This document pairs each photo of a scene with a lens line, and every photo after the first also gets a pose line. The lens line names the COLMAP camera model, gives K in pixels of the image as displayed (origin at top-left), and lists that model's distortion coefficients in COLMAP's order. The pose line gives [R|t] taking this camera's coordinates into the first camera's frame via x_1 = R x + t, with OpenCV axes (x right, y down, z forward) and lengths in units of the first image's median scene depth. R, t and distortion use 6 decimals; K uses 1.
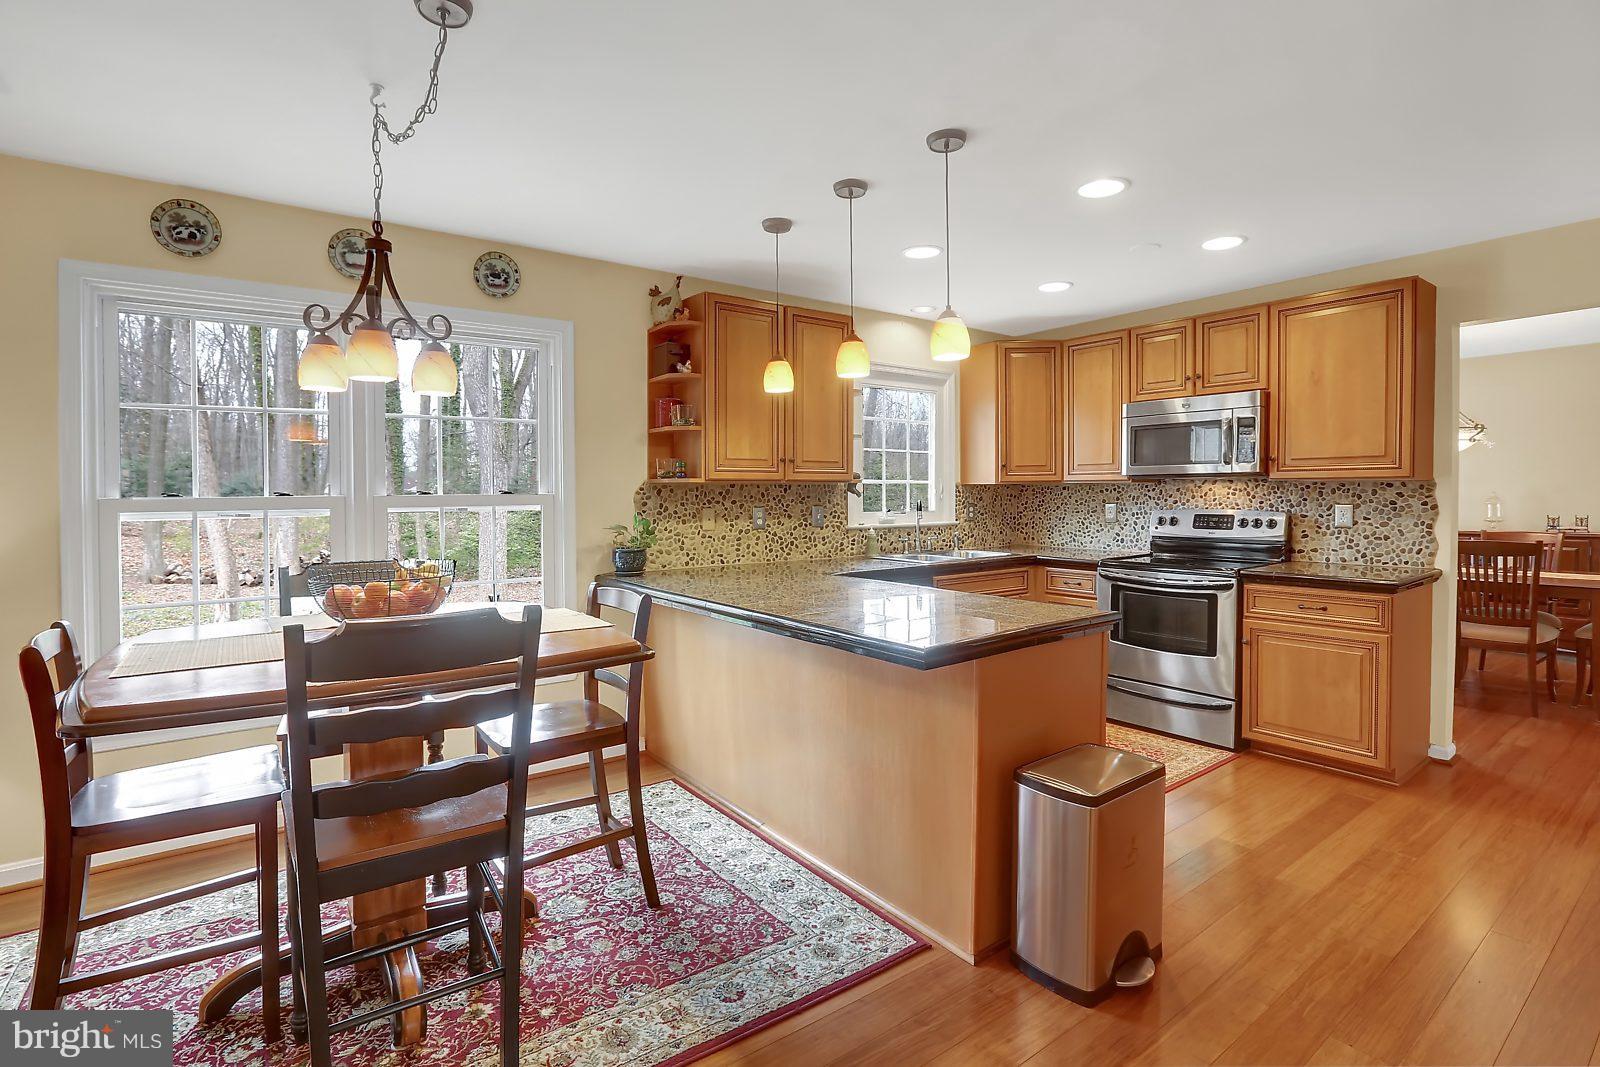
lens RADIAL K [[742.1, 0, 799.4], [0, 742.1, 514.0], [0, 0, 1]] dist [-0.057451, 0.037781]
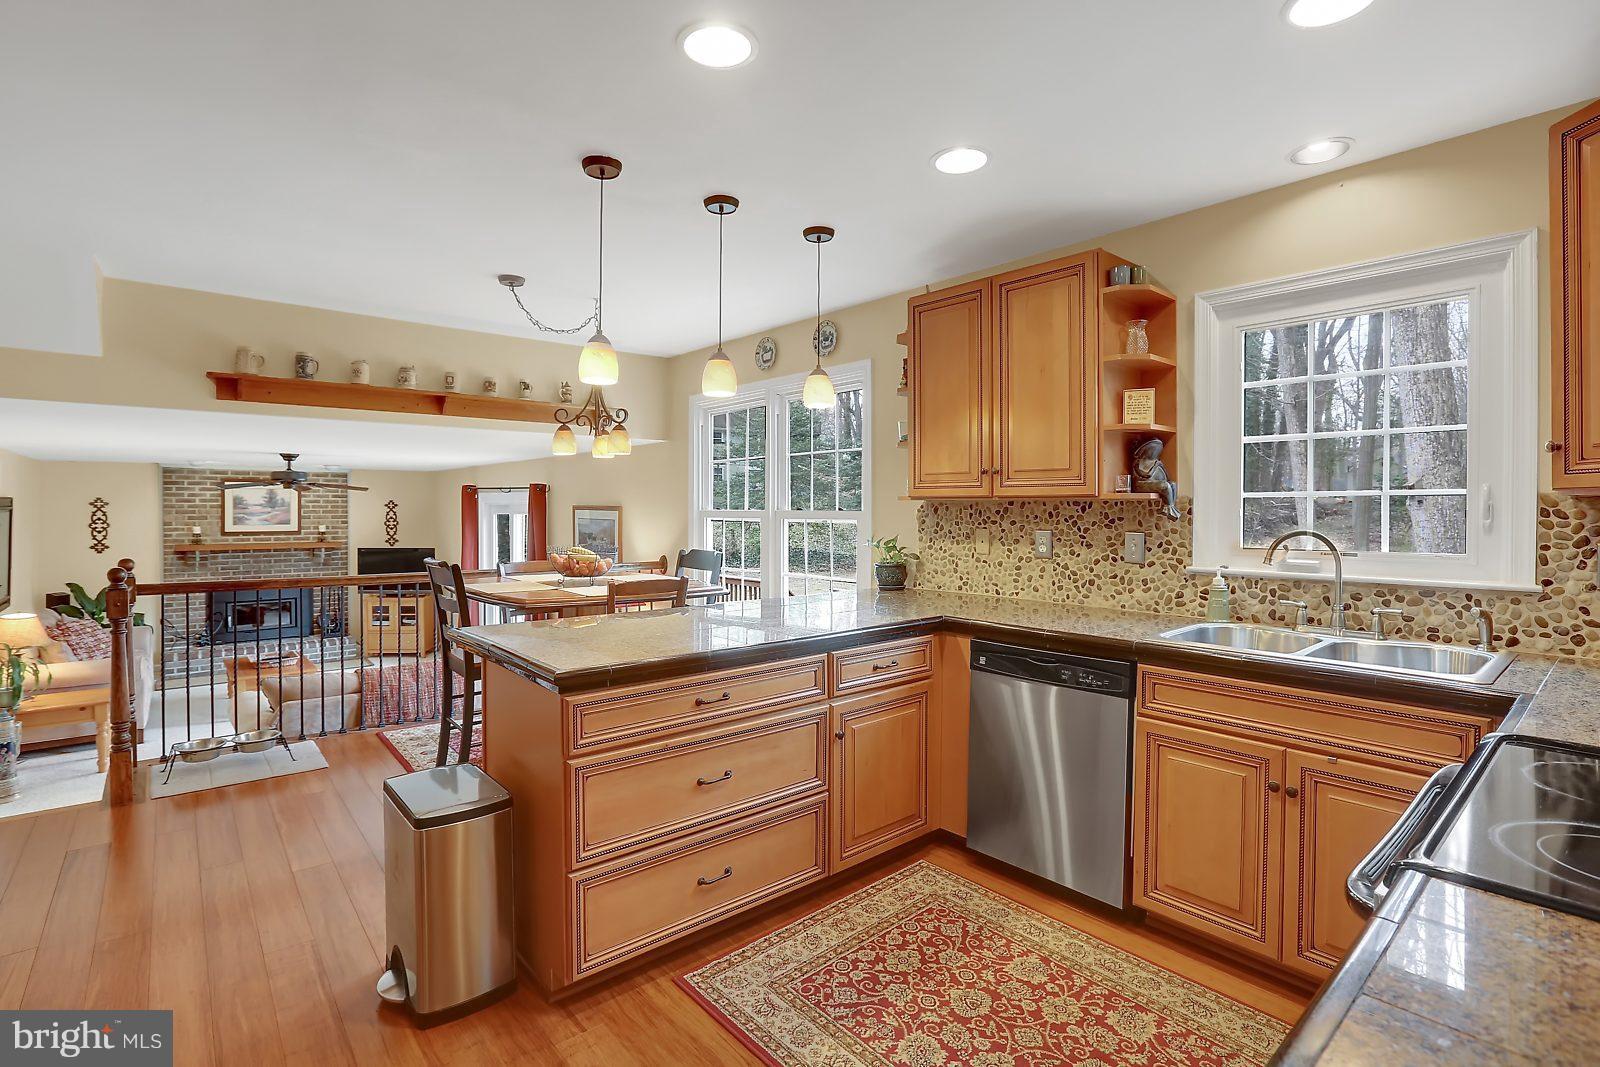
lens RADIAL K [[760.3, 0, 794.9], [0, 760.3, 514.4], [0, 0, 1]] dist [-0.049943, 0.023248]
pose [[0.084491, 0.014270, -0.996322, 0.738198], [-0.030121, 0.999477, 0.011761, -0.028060], [0.995969, 0.029016, 0.084876, 0.687646]]
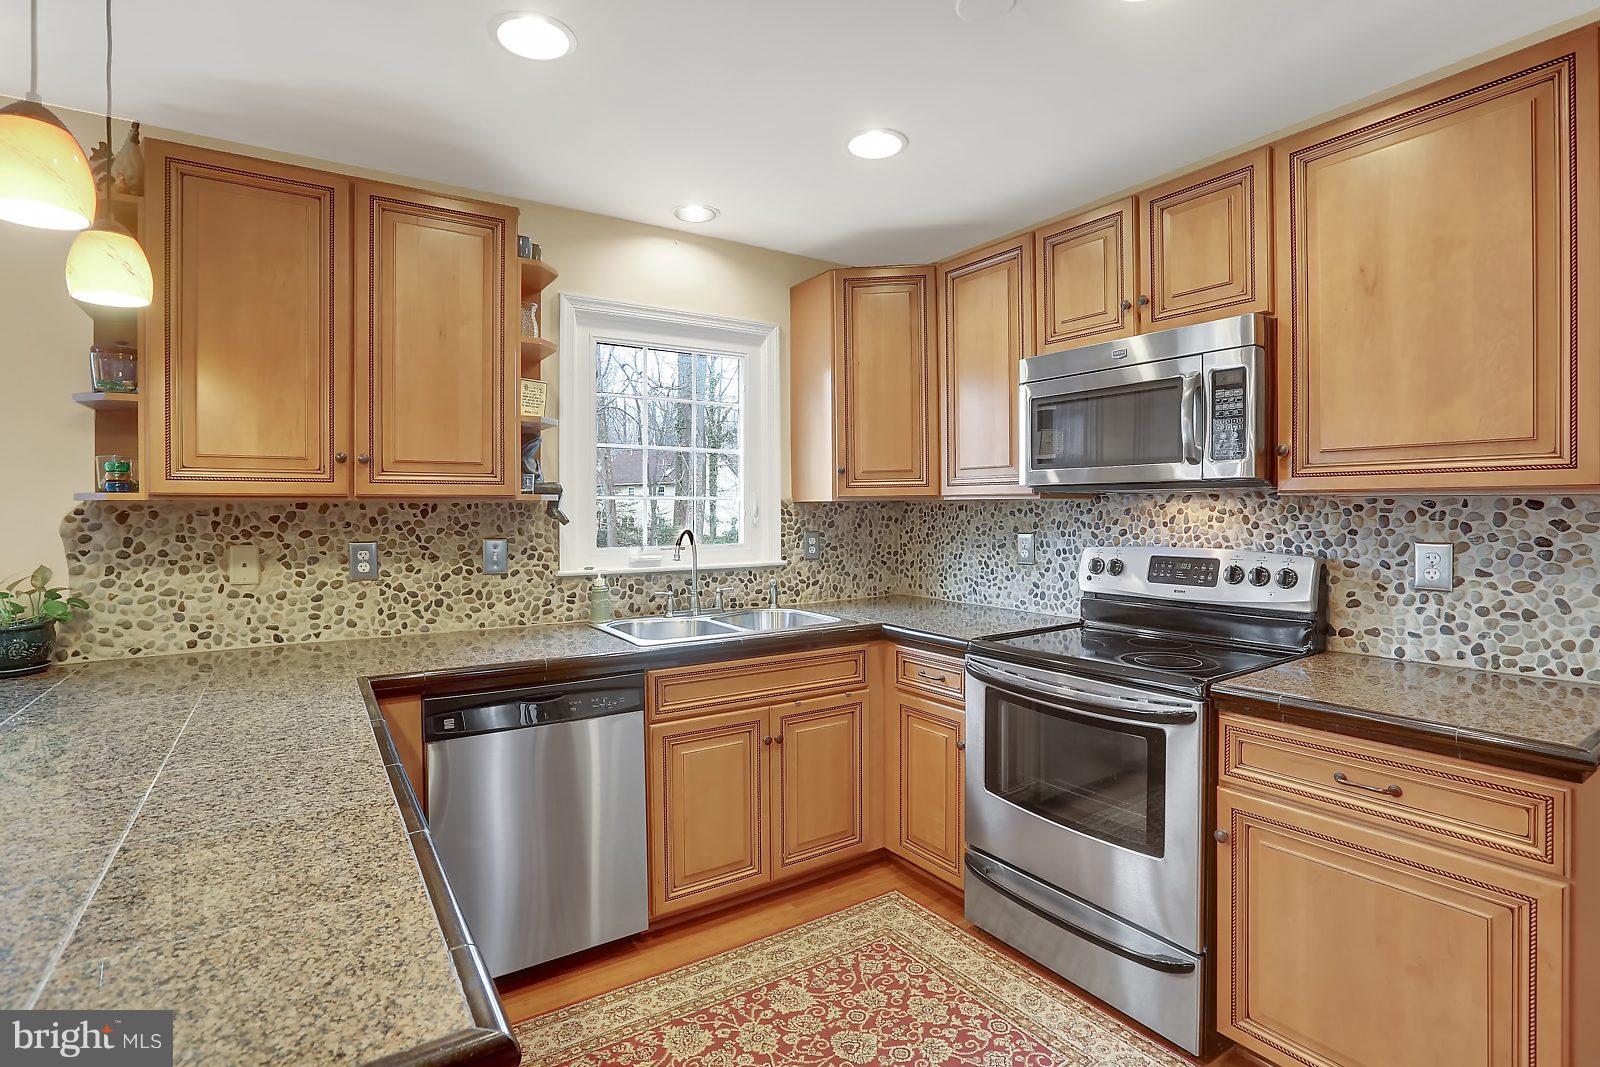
lens RADIAL K [[760.3, 0, 794.9], [0, 760.3, 514.4], [0, 0, 1]] dist [-0.049943, 0.023248]
pose [[0.998711, 0.001136, -0.050754, 0.319830], [-0.002179, 0.999787, -0.020507, -0.020064], [0.050719, 0.020591, 0.998501, 0.444052]]
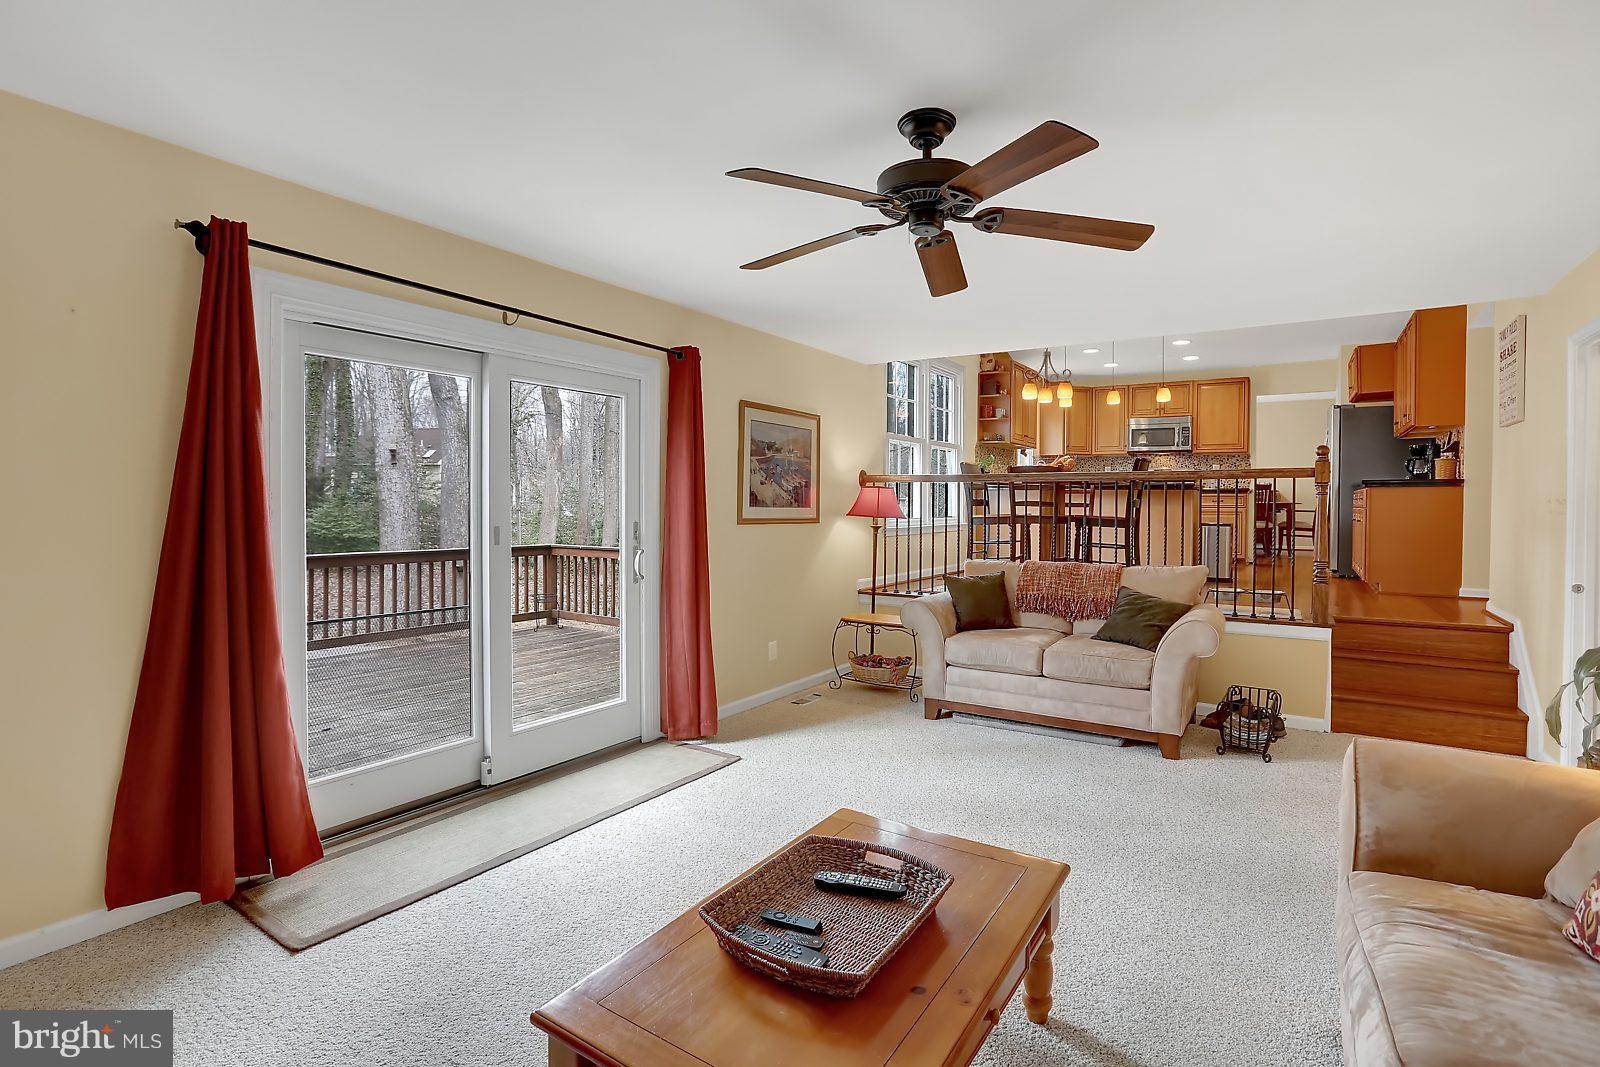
lens RADIAL K [[760.3, 0, 794.9], [0, 760.3, 514.4], [0, 0, 1]] dist [-0.049943, 0.023248]
pose [[0.936675, 0.006096, 0.350146, -1.359751], [0.000526, 0.999823, -0.018813, 0.188133], [-0.350199, 0.017806, 0.936506, -0.801141]]
